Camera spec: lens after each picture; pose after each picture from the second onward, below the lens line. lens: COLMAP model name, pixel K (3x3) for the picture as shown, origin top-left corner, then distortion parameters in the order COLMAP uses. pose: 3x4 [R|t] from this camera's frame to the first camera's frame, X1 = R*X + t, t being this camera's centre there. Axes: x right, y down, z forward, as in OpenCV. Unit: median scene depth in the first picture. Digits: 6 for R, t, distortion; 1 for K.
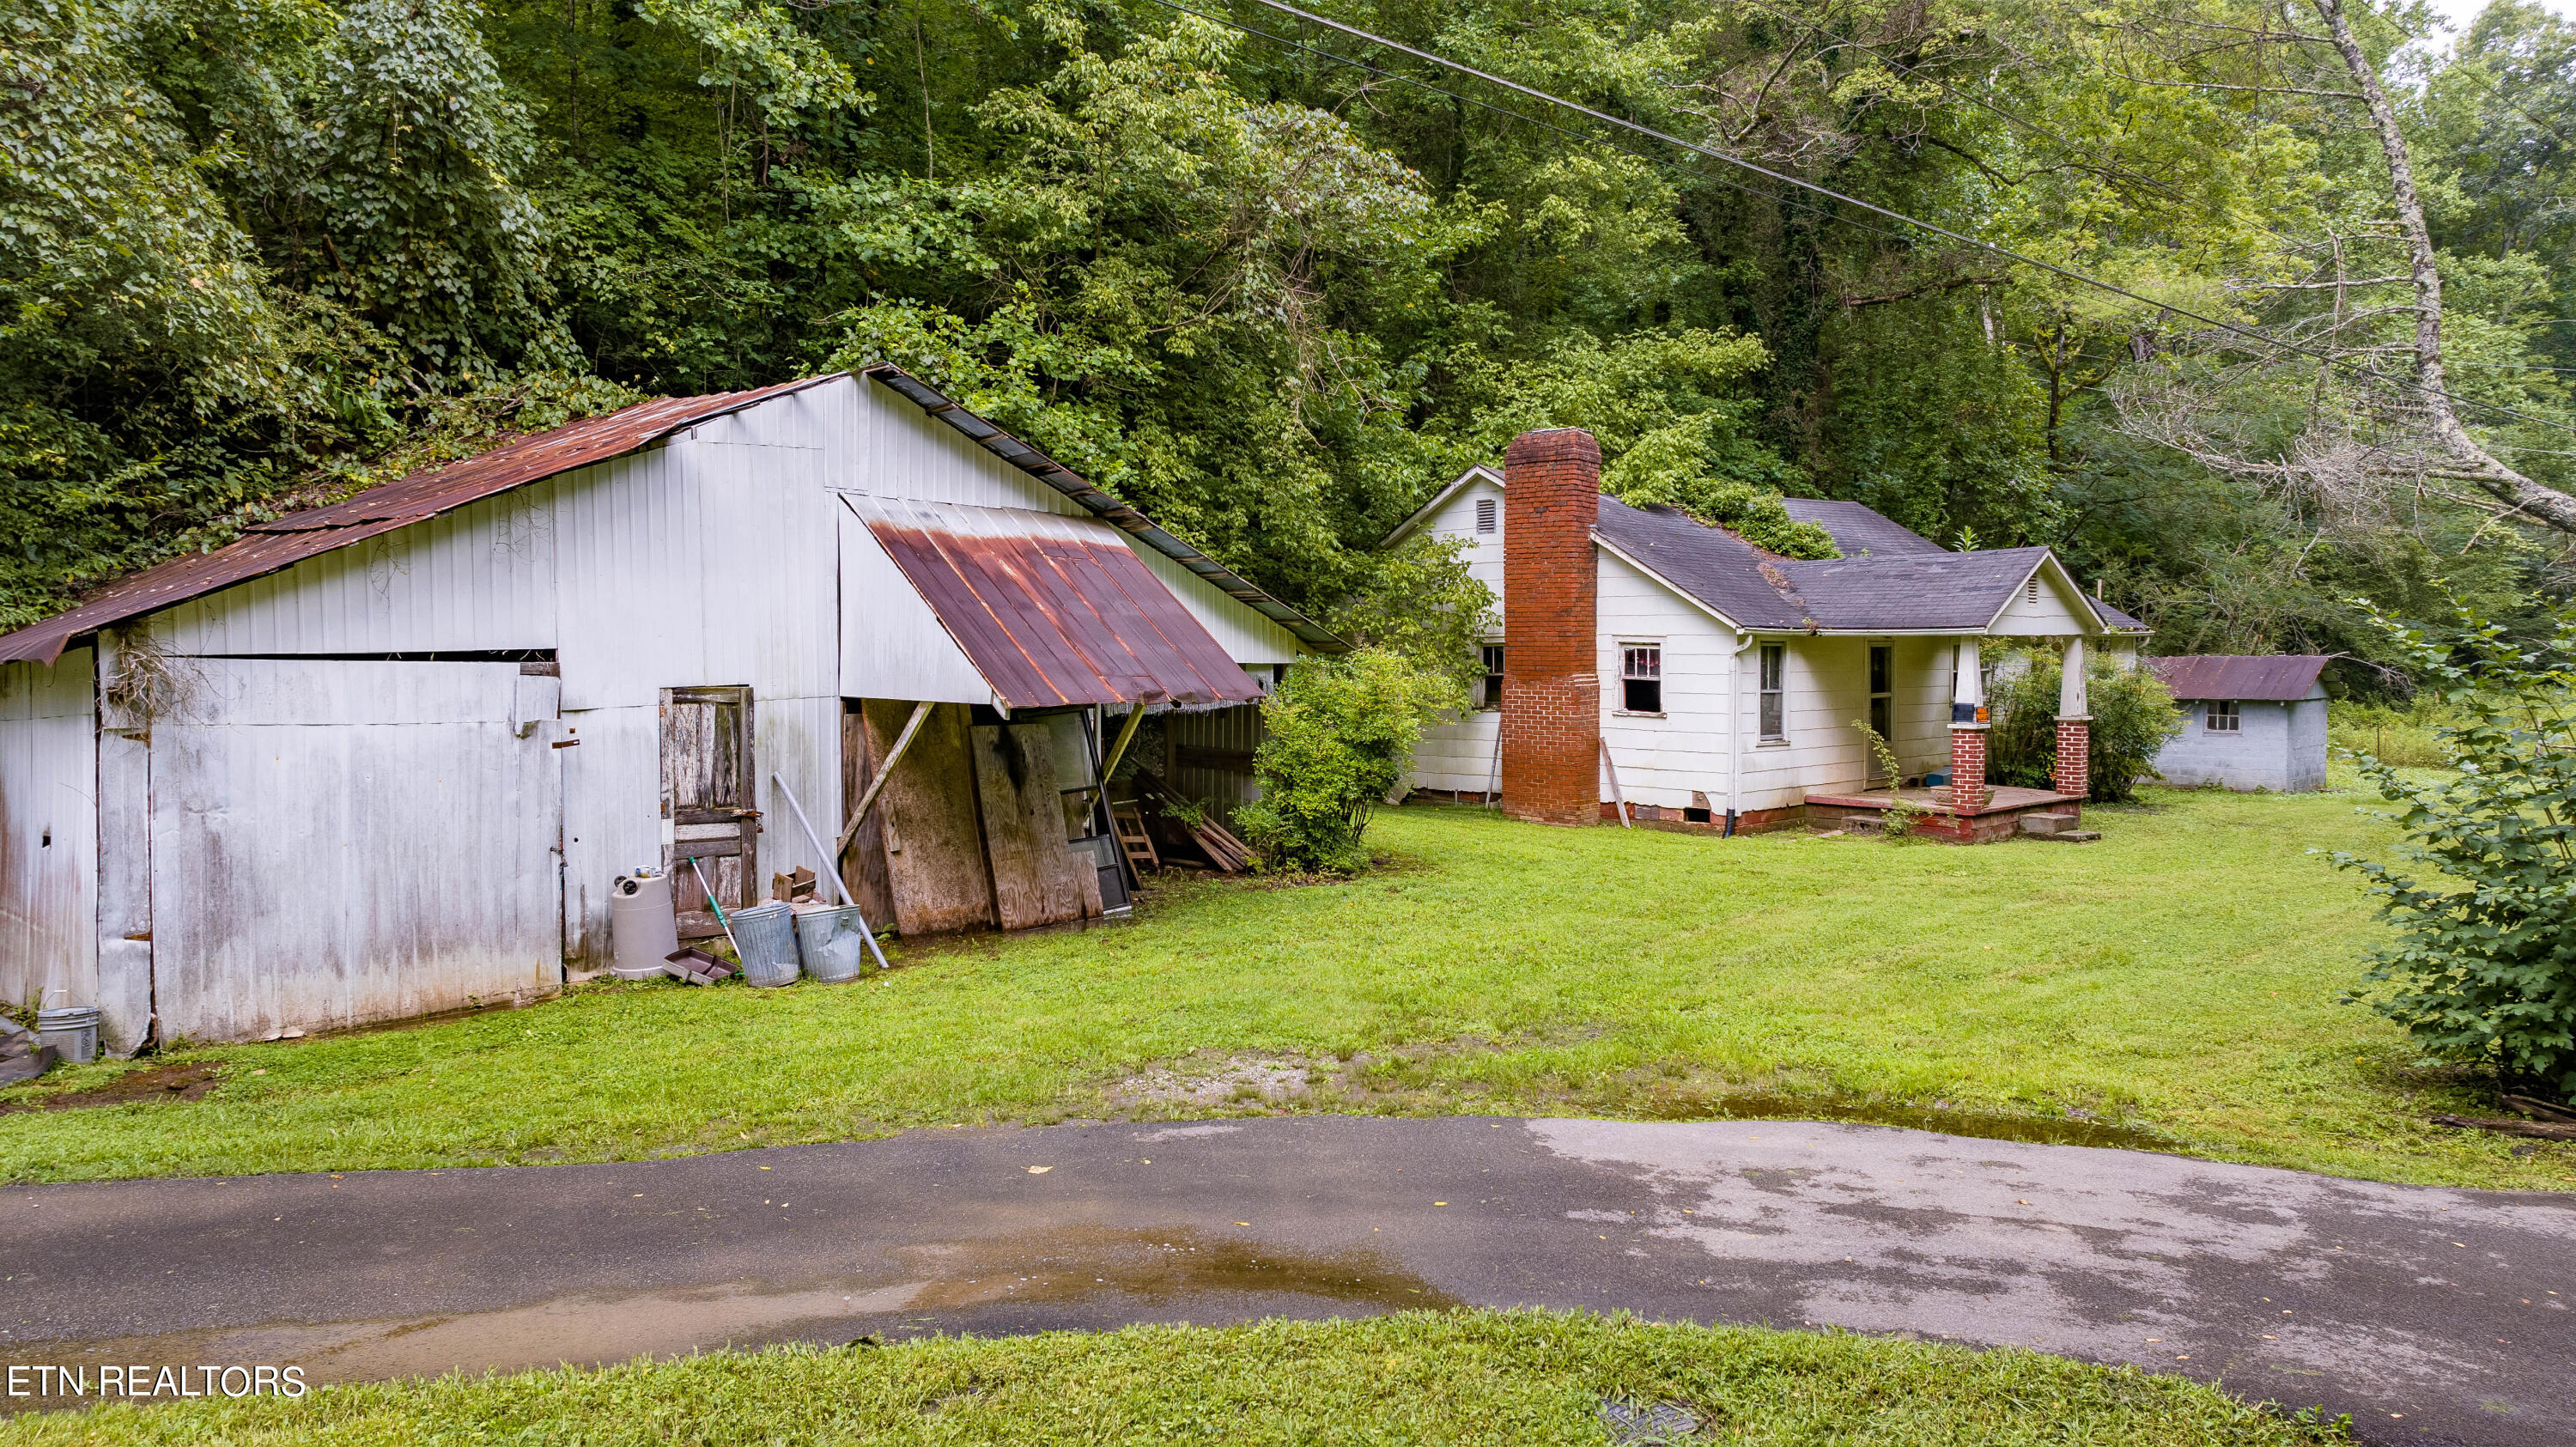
lens RADIAL K [[1741.8, 0, 1278.7], [0, 1741.8, 720.3], [0, 0, 1]] dist [-0.002551, 0.003175]
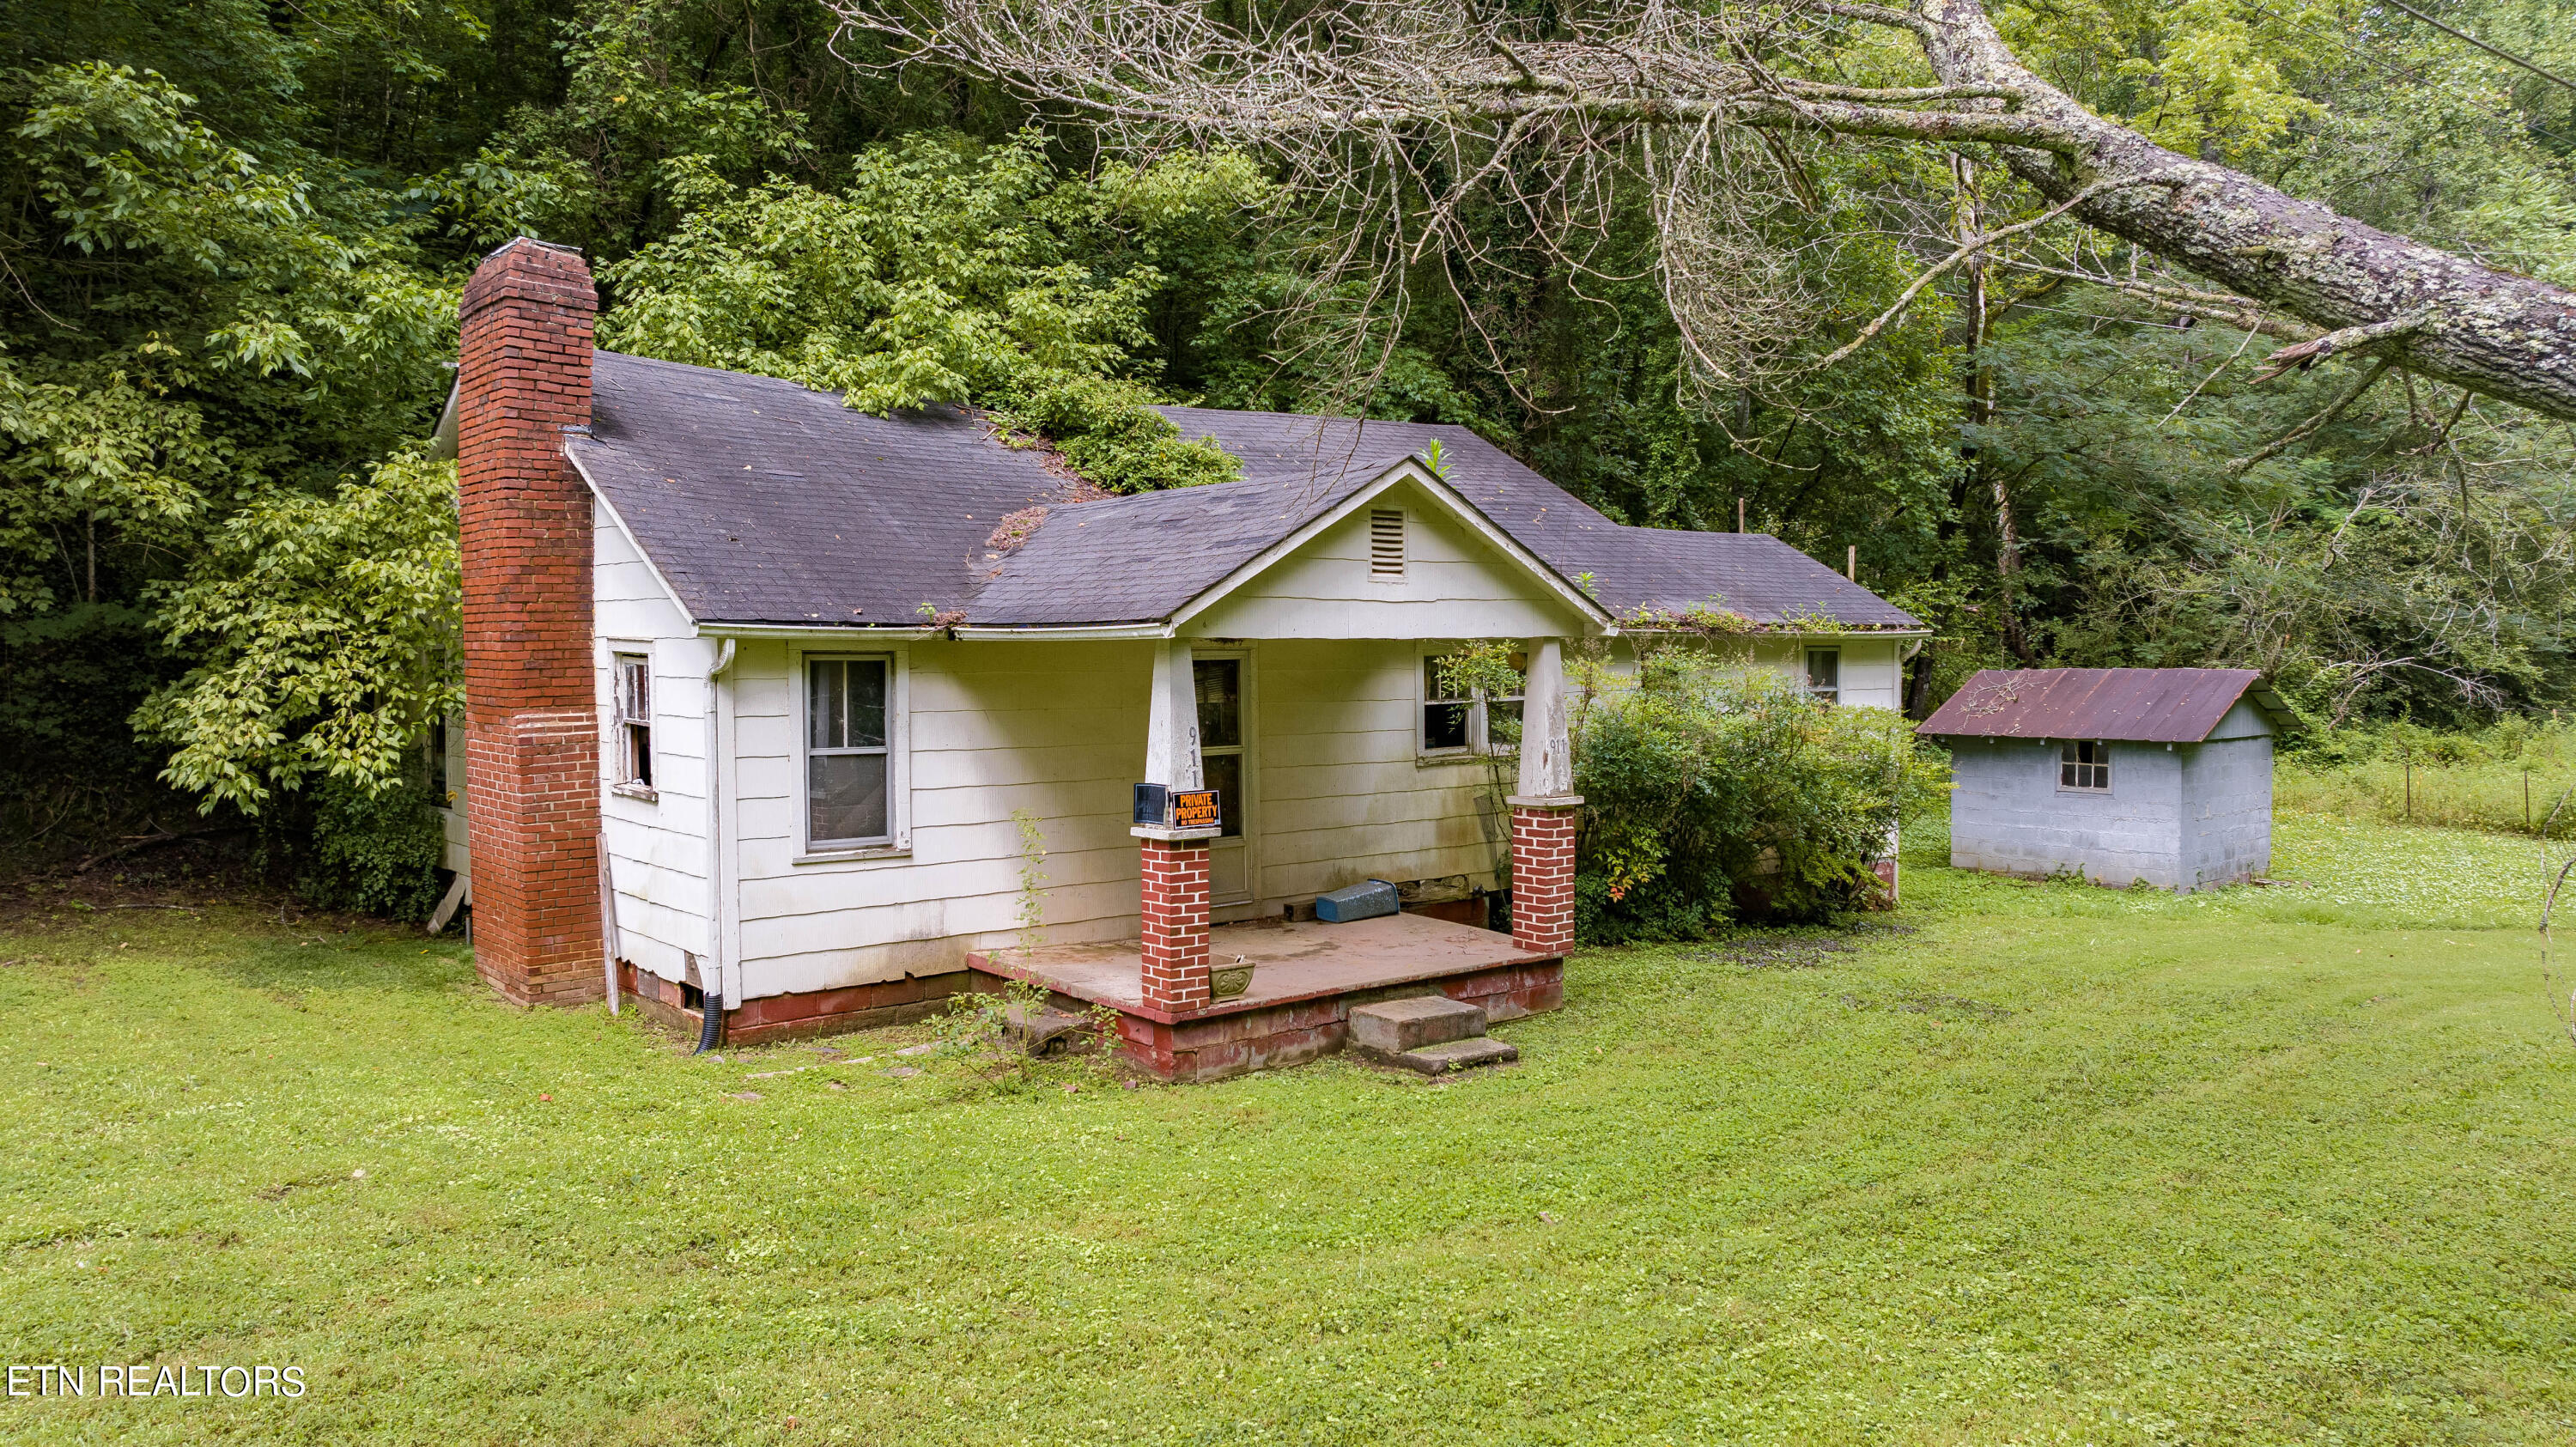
lens RADIAL K [[1741.8, 0, 1297.3], [0, 1741.8, 714.8], [0, 0, 1]] dist [-0.002551, 0.003175]
pose [[0.997056, 0.002096, -0.076651, 0.442886], [-0.002421, 0.999989, -0.004139, -0.024922], [0.076642, 0.004312, 0.997049, 0.508432]]
